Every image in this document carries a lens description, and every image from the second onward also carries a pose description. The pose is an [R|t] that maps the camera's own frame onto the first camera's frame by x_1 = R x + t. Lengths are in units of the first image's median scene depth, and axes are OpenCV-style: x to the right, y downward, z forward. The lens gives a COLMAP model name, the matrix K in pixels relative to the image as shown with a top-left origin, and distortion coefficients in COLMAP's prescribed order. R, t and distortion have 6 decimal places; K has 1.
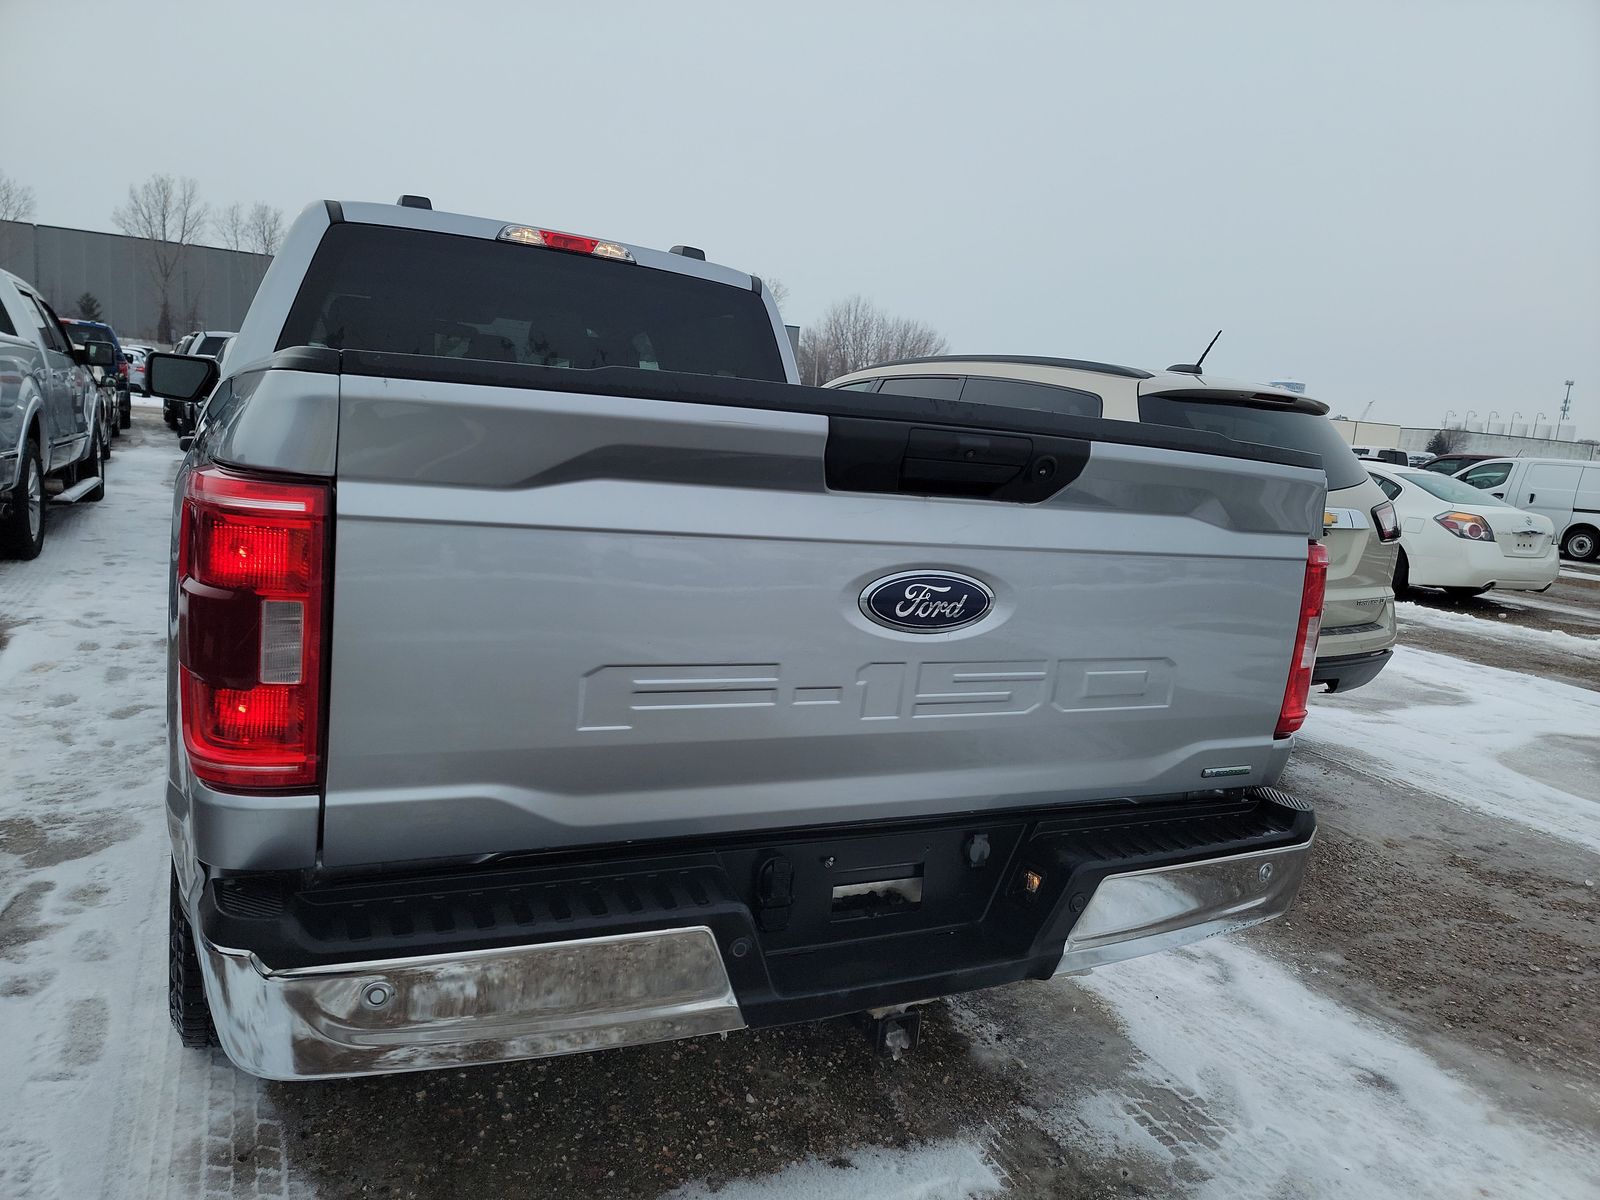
lens RADIAL K [[1117.6, 0, 801.8], [0, 1117.6, 605.3], [0, 0, 1]] dist [0.091528, -0.082955]
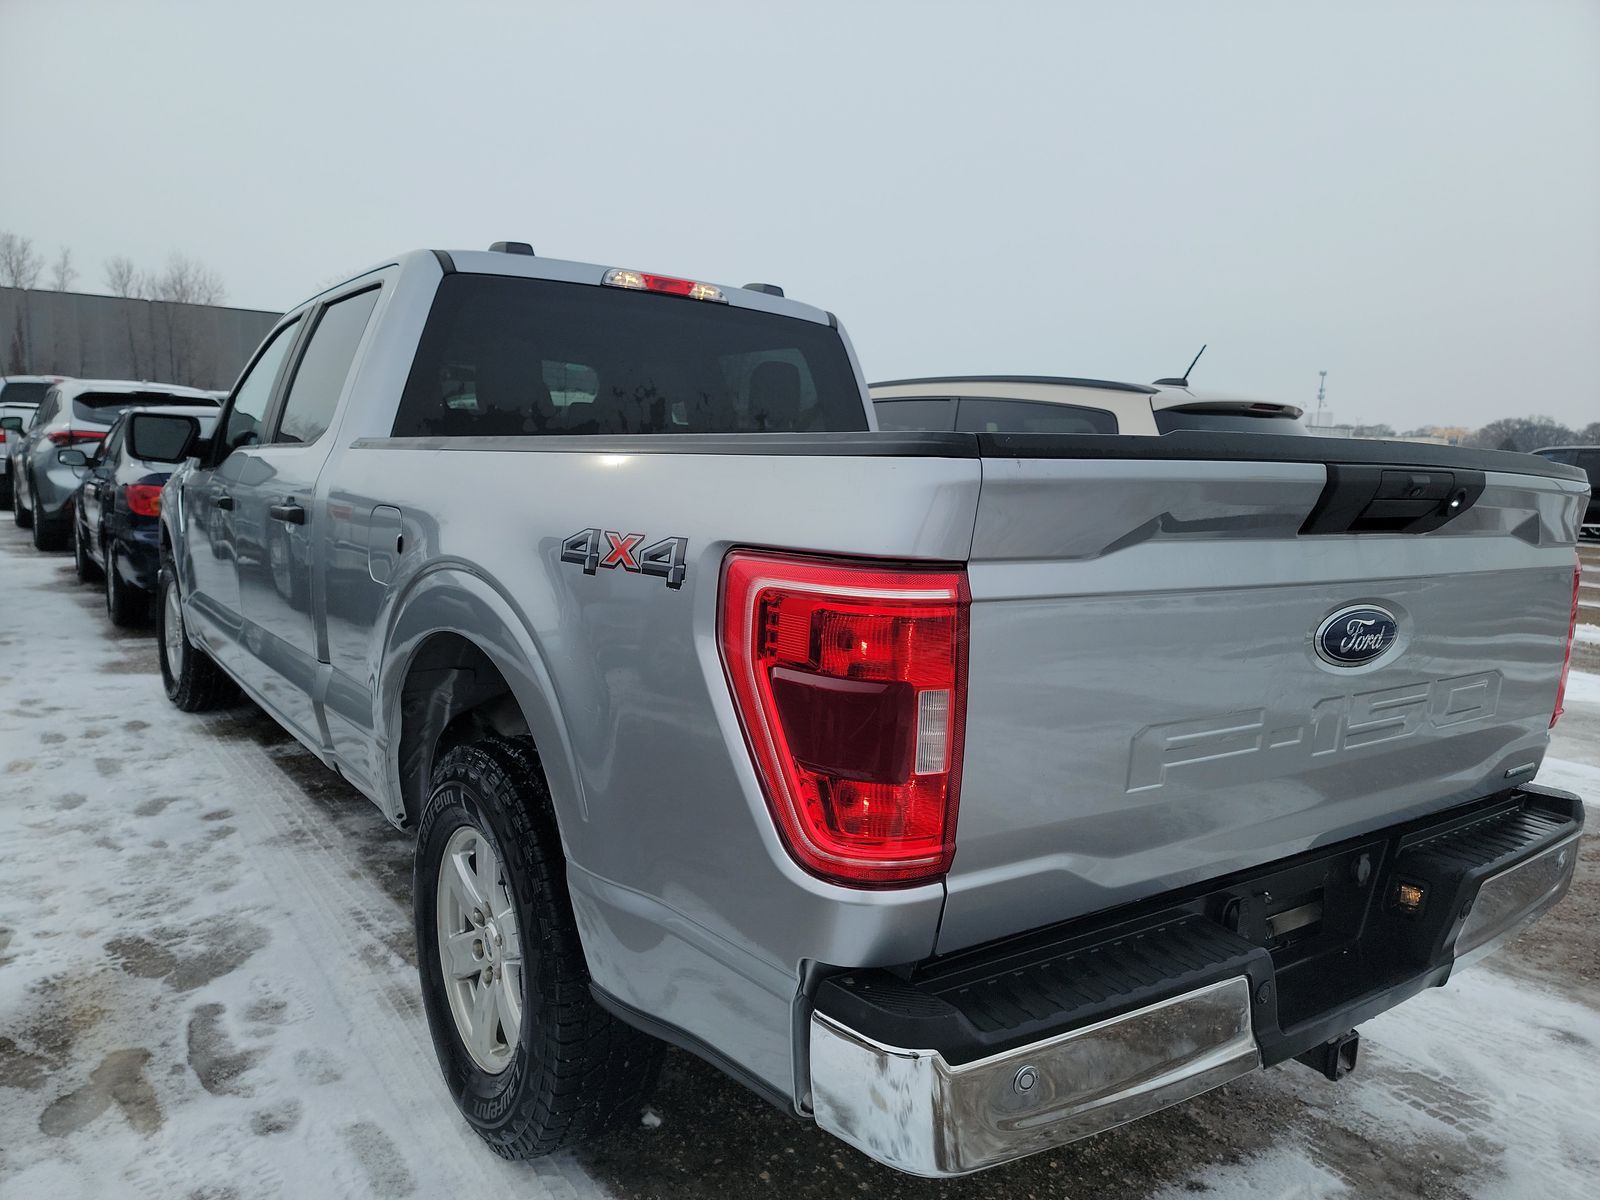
lens RADIAL K [[1119.3, 0, 799.9], [0, 1119.3, 620.3], [0, 0, 1]] dist [0.102929, -0.098186]
pose [[0.986073, -0.072603, 0.149627, -0.358004], [0.072739, 0.997341, 0.004576, -0.038748], [-0.149562, 0.006372, 0.988732, 0.026910]]
